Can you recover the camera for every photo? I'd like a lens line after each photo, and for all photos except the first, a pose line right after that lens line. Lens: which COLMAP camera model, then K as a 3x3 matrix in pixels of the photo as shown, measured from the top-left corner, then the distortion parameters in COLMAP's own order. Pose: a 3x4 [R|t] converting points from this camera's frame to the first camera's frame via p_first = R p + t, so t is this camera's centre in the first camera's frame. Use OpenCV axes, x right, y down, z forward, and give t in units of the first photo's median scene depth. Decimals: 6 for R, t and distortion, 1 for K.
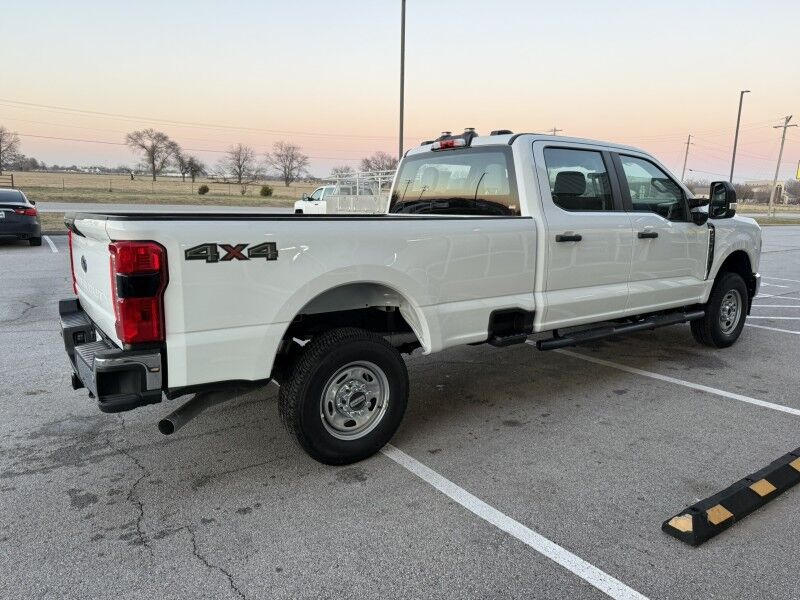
lens RADIAL K [[568.6, 0, 401.2], [0, 568.6, 295.9], [0, 0, 1]] dist [0.000195, 0.000031]
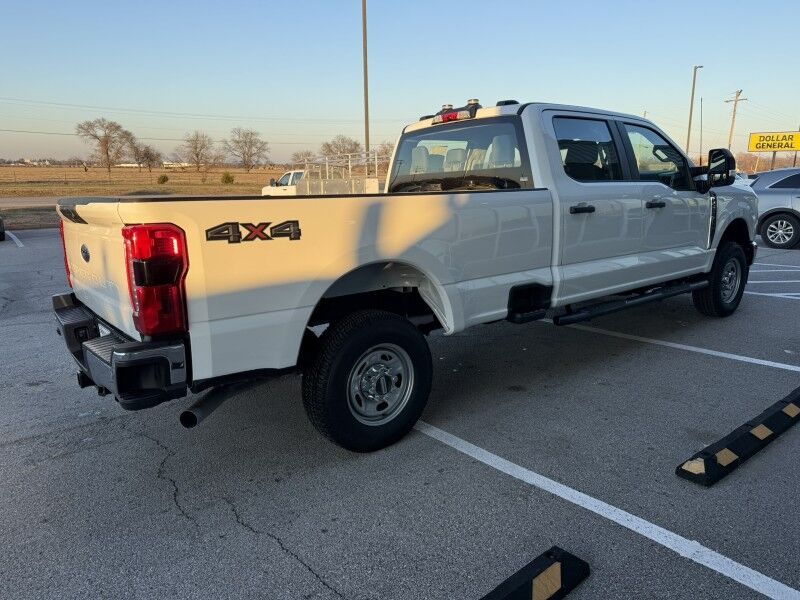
lens RADIAL K [[568.7, 0, 395.2], [0, 568.7, 297.6], [0, 0, 1]] dist [-0.006411, -0.004400]
pose [[0.998015, -0.040138, 0.048533, -0.070215], [0.038614, 0.998744, 0.031941, 0.004621], [-0.049755, -0.030003, 0.998311, 0.033136]]
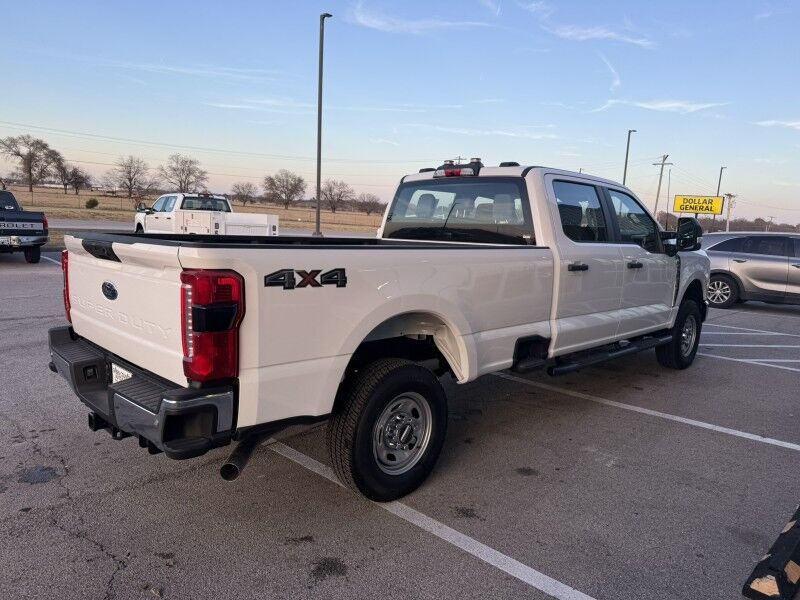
lens RADIAL K [[580.2, 0, 410.3], [0, 580.2, 297.1], [0, 0, 1]] dist [-0.024691, -0.001806]
pose [[0.983458, 0.004835, 0.181073, -0.175894], [0.001889, 0.999315, -0.036945, -0.008371], [-0.181128, 0.036676, 0.982775, 0.013332]]
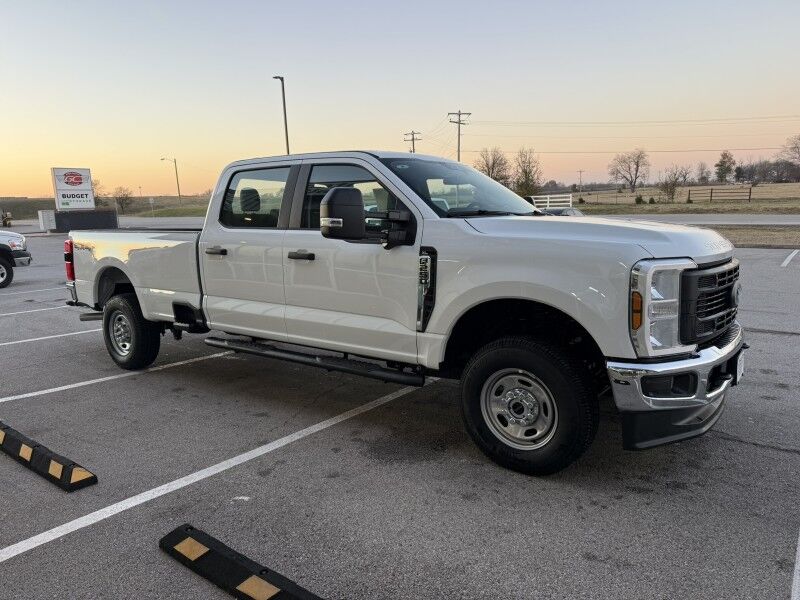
lens RADIAL K [[568.0, 0, 396.3], [0, 568.0, 300.2], [0, 0, 1]] dist [-0.002496, -0.001469]
pose [[0.297216, 0.123467, -0.946794, 1.324839], [-0.134438, 0.987137, 0.086526, -0.139474], [0.945299, 0.101568, 0.309991, 0.902635]]
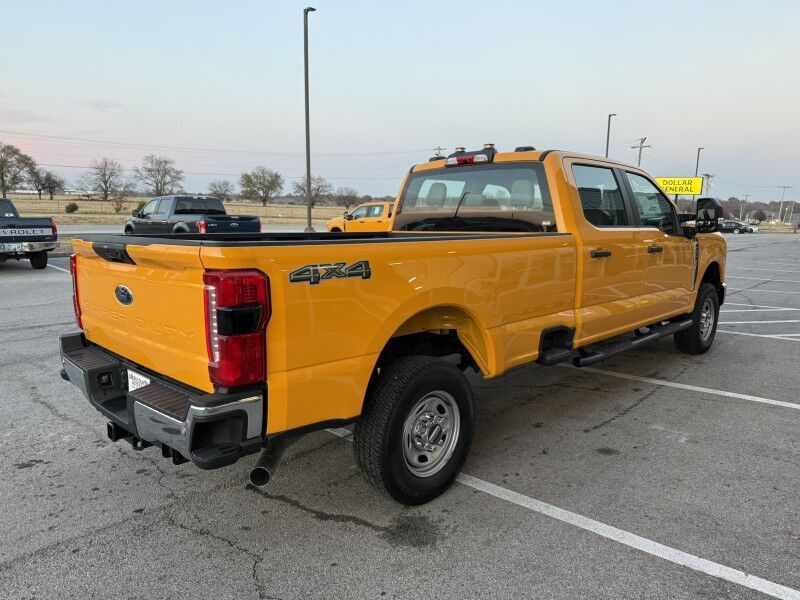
lens RADIAL K [[581.3, 0, 398.1], [0, 581.3, 303.9], [0, 0, 1]] dist [-0.029160, 0.005195]
pose [[0.980929, -0.037686, 0.190677, -0.228723], [0.040816, 0.999088, -0.012515, -0.012341], [-0.190031, 0.020059, 0.981573, 0.050250]]
